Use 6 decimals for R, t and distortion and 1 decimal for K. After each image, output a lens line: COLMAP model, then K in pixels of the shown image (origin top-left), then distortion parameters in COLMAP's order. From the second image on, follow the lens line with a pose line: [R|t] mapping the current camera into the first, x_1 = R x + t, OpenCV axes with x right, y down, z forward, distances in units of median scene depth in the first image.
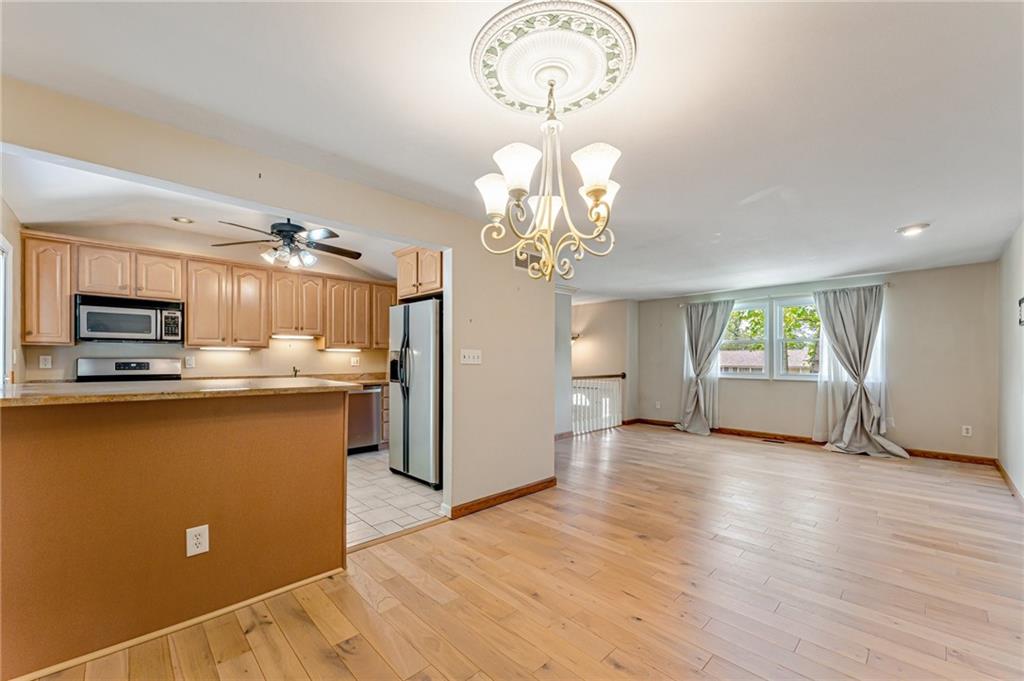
lens RADIAL K [[410.1, 0, 512.6], [0, 410.1, 363.5], [0, 0, 1]] dist [0.000911, 0.000227]
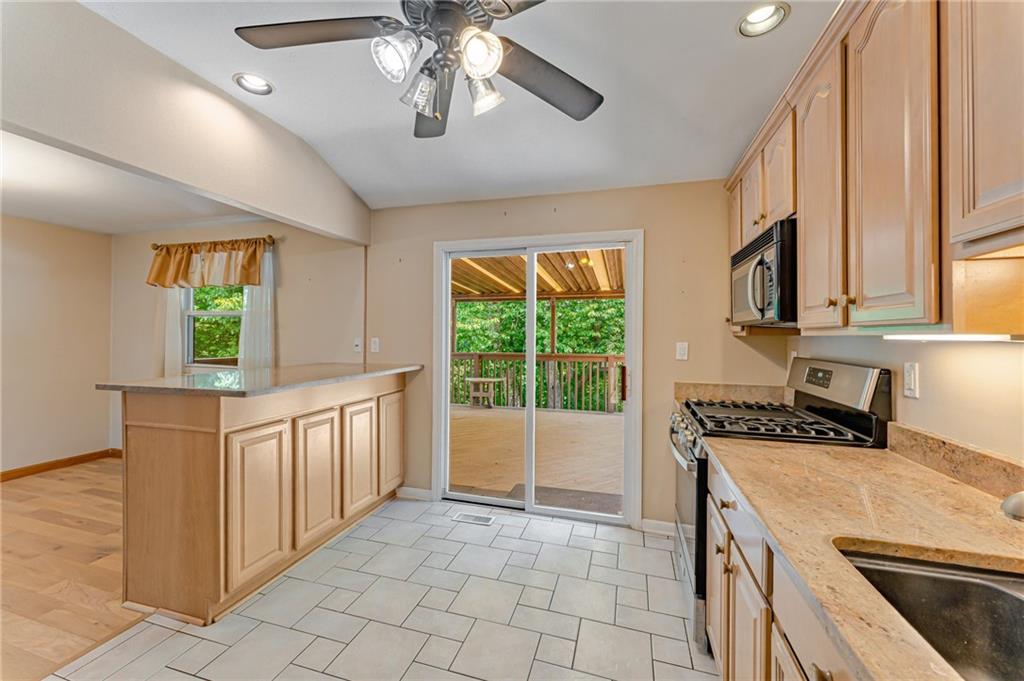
lens RADIAL K [[405.3, 0, 506.2], [0, 405.3, 337.7], [0, 0, 1]] dist [0.000064, 0.000312]
pose [[-0.870712, -0.004281, -0.491775, -0.399897], [-0.011143, 0.999877, 0.011025, -0.039629], [0.491667, 0.015080, -0.870653, 1.240978]]
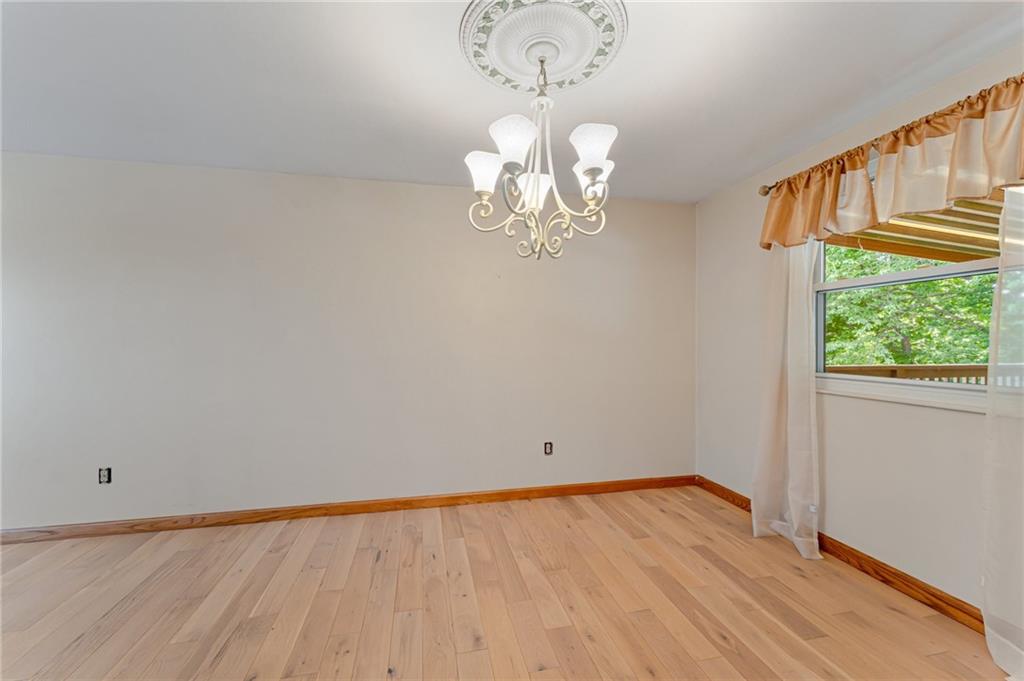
lens RADIAL K [[413.0, 0, 508.6], [0, 413.0, 339.0], [0, 0, 1]] dist [-0.000768, -0.000064]
pose [[-0.849851, 0.004111, 0.527007, -0.139792], [0.000815, 0.999979, -0.006487, 0.000418], [-0.527023, -0.005083, -0.849836, 0.735999]]
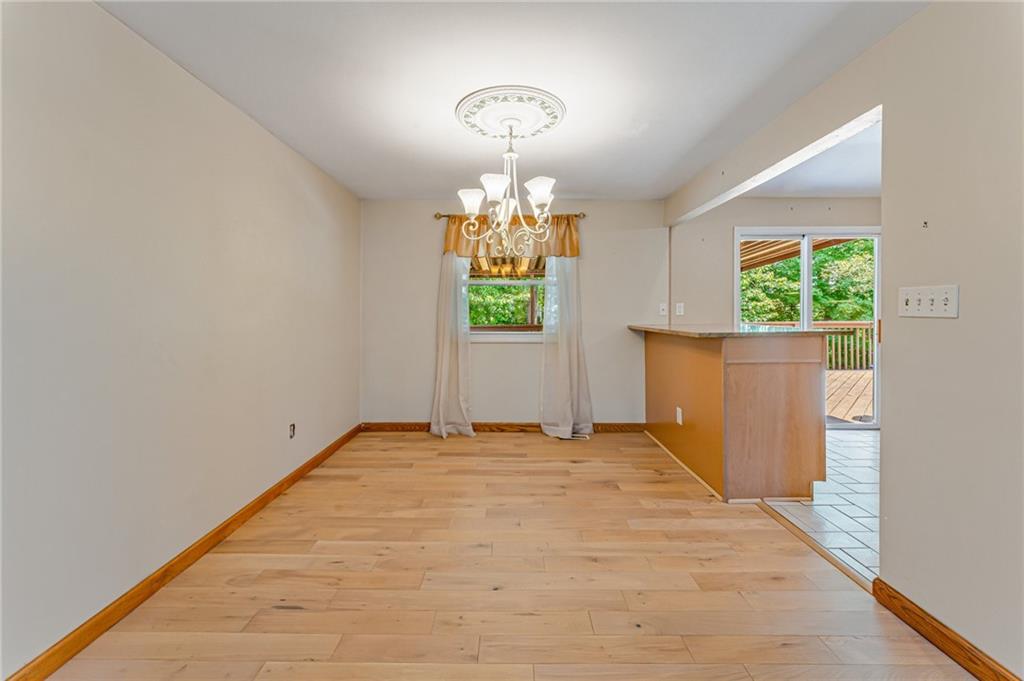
lens RADIAL K [[407.5, 0, 510.9], [0, 407.5, 319.9], [0, 0, 1]] dist [-0.001398, -0.000150]
pose [[-0.697547, 0.010536, -0.716461, 0.447718], [-0.000471, 0.999885, 0.015162, -0.000844], [0.716539, 0.010914, -0.697462, 0.790072]]
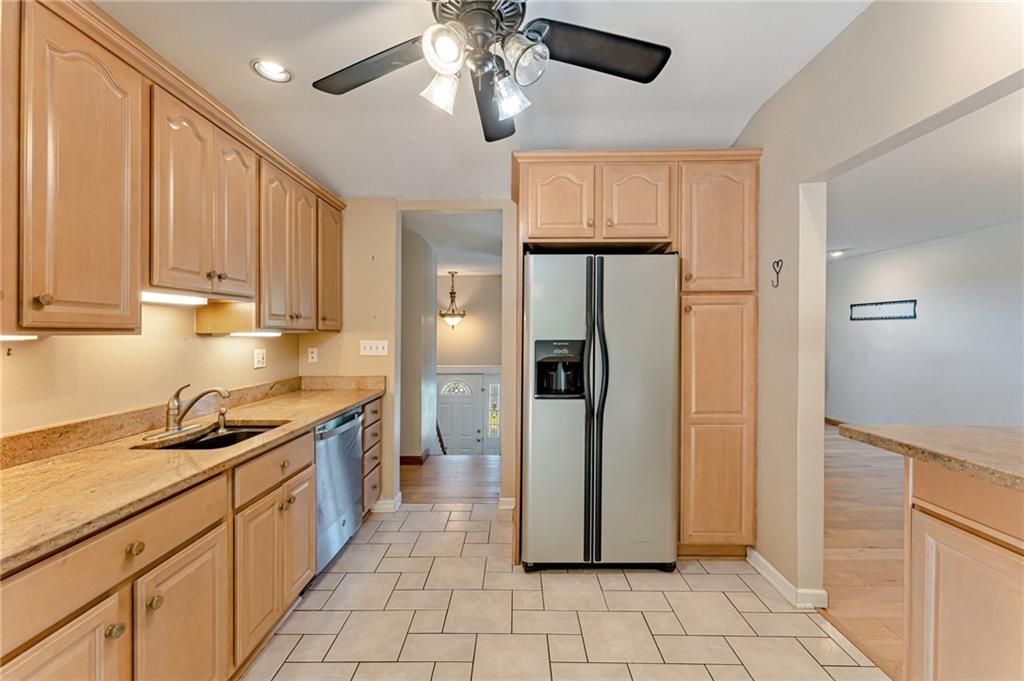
lens RADIAL K [[413.0, 0, 508.6], [0, 413.0, 339.0], [0, 0, 1]] dist [-0.000768, -0.000064]
pose [[0.702253, -0.011099, 0.711841, -0.746375], [0.010041, 0.999933, 0.005685, -0.037778], [-0.711856, 0.003155, 0.702318, 0.705817]]
